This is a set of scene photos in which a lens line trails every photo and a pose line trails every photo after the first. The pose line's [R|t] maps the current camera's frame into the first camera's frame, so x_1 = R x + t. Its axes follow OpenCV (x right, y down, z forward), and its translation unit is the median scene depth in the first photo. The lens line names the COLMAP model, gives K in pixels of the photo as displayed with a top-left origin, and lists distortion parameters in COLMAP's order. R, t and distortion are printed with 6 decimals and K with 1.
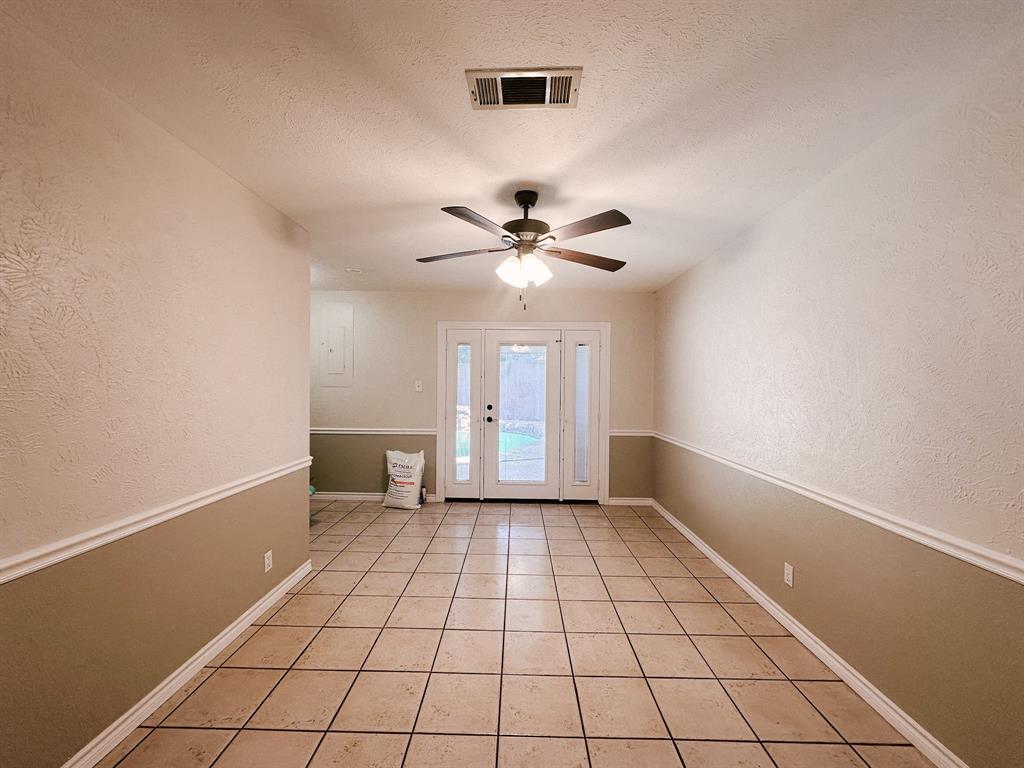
lens RADIAL K [[407.2, 0, 512.3], [0, 407.2, 384.9], [0, 0, 1]] dist [-0.004520, 0.001313]
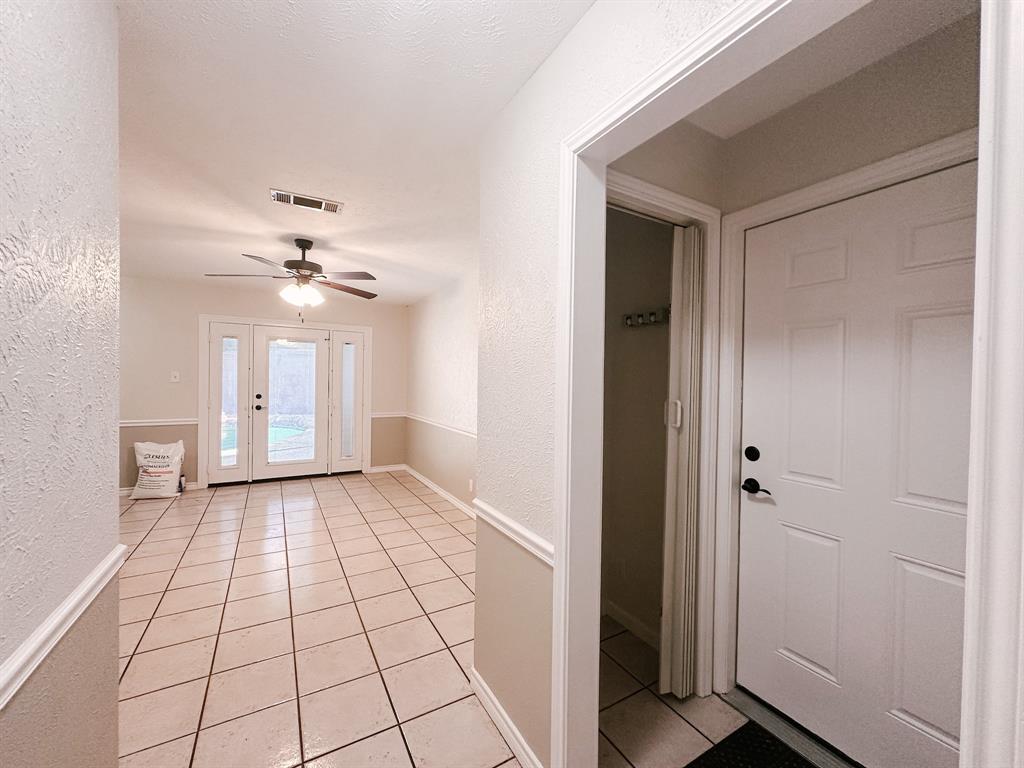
lens RADIAL K [[407.2, 0, 511.2], [0, 407.2, 388.5], [0, 0, 1]] dist [-0.004520, 0.001313]
pose [[0.855833, -0.004555, 0.517233, -0.040632], [-0.008776, 0.999689, 0.023325, 0.001895], [-0.517179, -0.024502, 0.855527, -0.294616]]
